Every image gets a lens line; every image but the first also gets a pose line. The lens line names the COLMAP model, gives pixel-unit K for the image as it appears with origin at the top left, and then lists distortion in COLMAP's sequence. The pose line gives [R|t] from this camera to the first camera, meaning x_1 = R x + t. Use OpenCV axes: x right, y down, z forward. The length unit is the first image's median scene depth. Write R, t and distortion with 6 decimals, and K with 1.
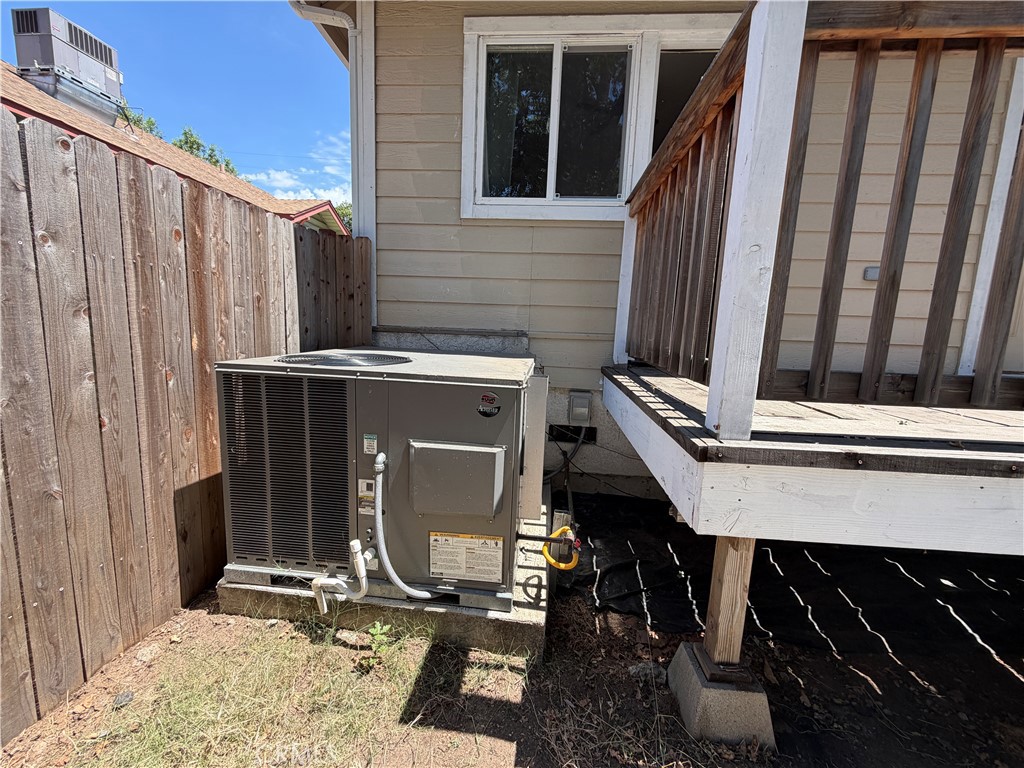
lens RADIAL K [[406.5, 0, 512.1], [0, 406.5, 380.0], [0, 0, 1]] dist [0.001669, -0.001128]
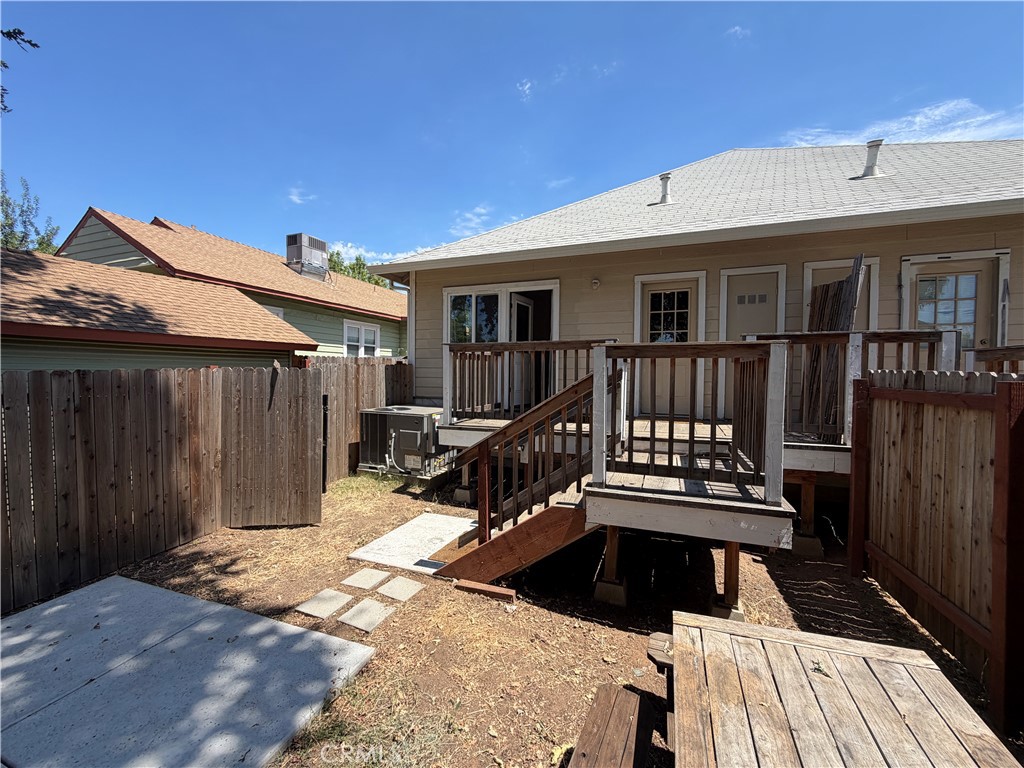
lens RADIAL K [[406.5, 0, 517.7], [0, 406.5, 383.7], [0, 0, 1]] dist [0.001669, -0.001128]
pose [[0.960569, -0.019882, -0.277330, 1.787381], [-0.011006, 0.993939, -0.109376, 0.112350], [0.277824, 0.108116, 0.954529, -2.292531]]
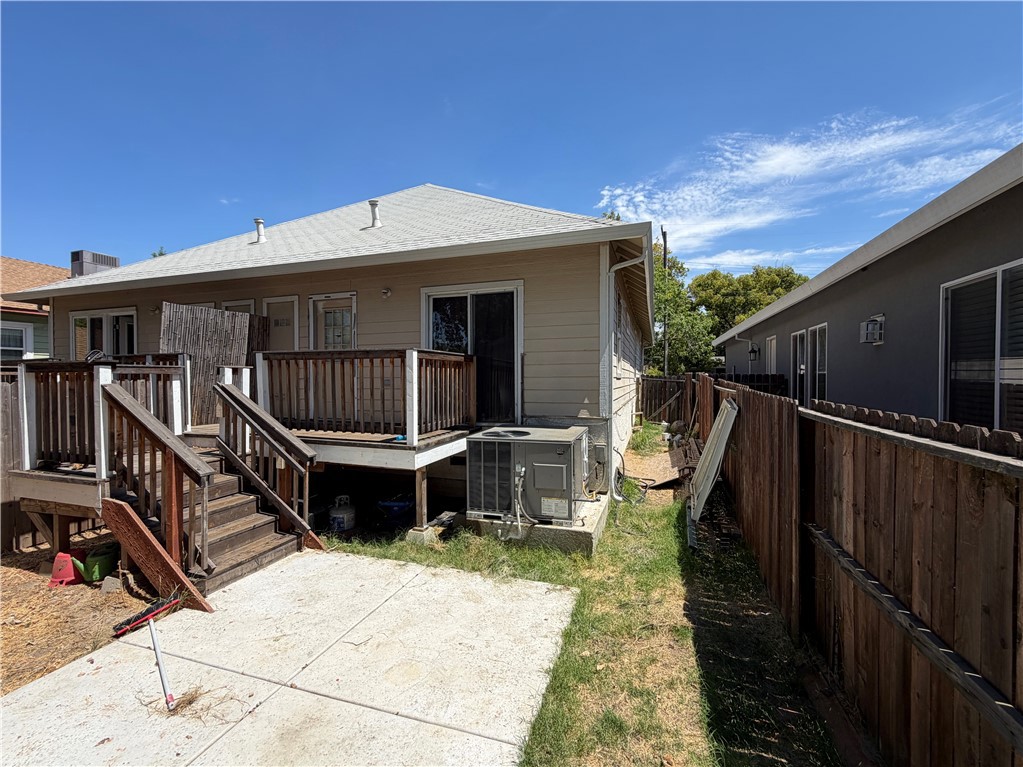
lens RADIAL K [[421.1, 0, 506.0], [0, 421.1, 381.4], [0, 0, 1]] dist [-0.000625, -0.000093]
pose [[0.963700, -0.026769, -0.265643, 6.323165], [-0.005654, 0.992691, -0.120547, 0.051021], [0.266929, 0.117673, 0.956505, -1.842263]]
